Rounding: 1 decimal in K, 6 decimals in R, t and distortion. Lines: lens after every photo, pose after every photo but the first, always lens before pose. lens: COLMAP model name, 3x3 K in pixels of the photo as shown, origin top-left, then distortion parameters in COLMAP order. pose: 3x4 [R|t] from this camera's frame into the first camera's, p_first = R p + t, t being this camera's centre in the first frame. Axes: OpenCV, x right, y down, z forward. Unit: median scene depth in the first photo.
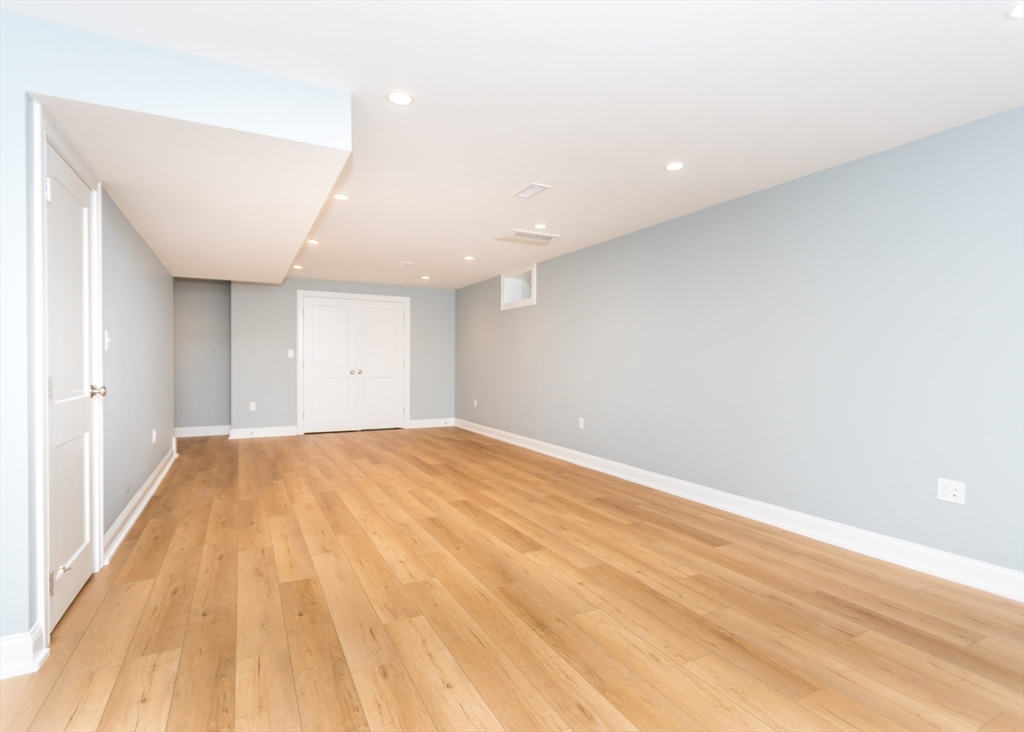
lens RADIAL K [[523.5, 0, 508.4], [0, 523.5, 352.6], [0, 0, 1]] dist [-0.000080, -0.000569]
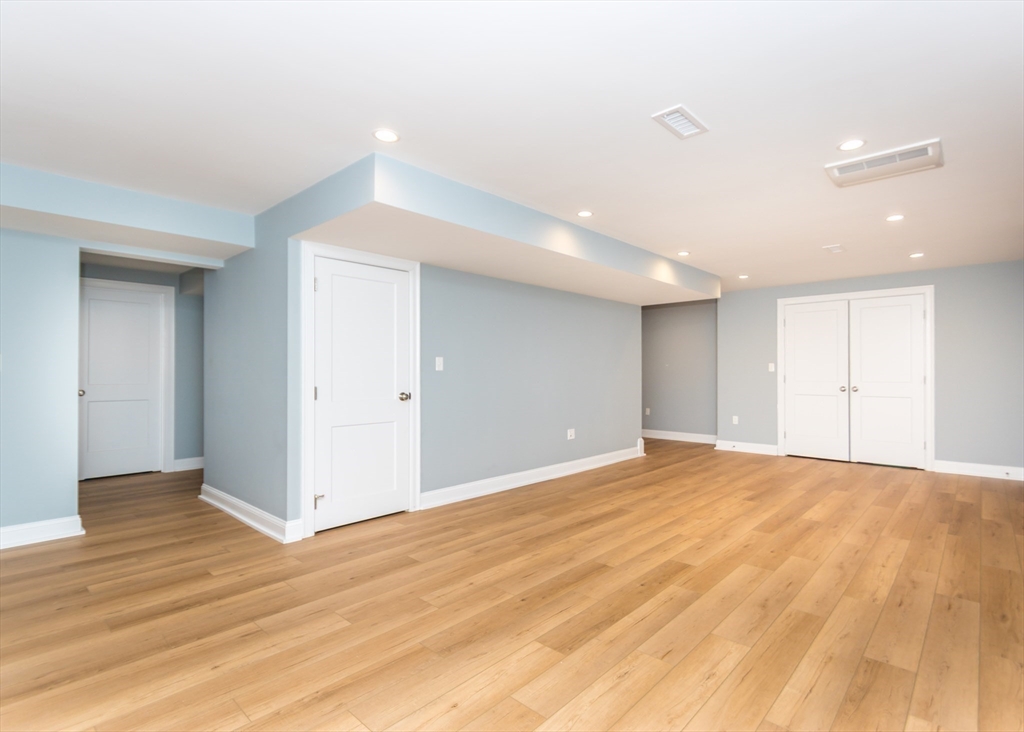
lens RADIAL K [[496.0, 0, 544.2], [0, 496.0, 363.6], [0, 0, 1]] dist [0.003437, 0.000141]
pose [[0.361638, -0.021342, -0.932074, 0.561054], [0.018914, 0.999700, -0.015552, 0.001872], [0.932127, -0.012005, 0.361933, 0.615034]]
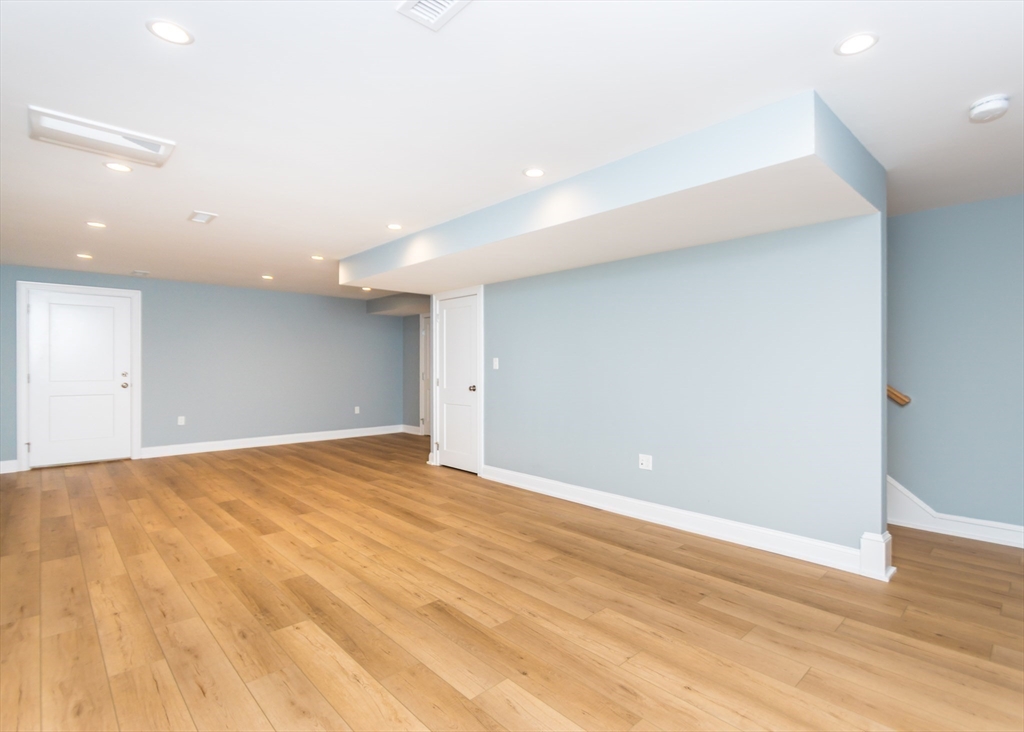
lens RADIAL K [[496.0, 0, 544.2], [0, 496.0, 363.6], [0, 0, 1]] dist [0.003437, 0.000141]
pose [[-0.949883, -0.005863, -0.312549, -0.302277], [0.000655, 0.999785, -0.020745, 0.008965], [0.312604, -0.019910, -0.949675, 2.177483]]
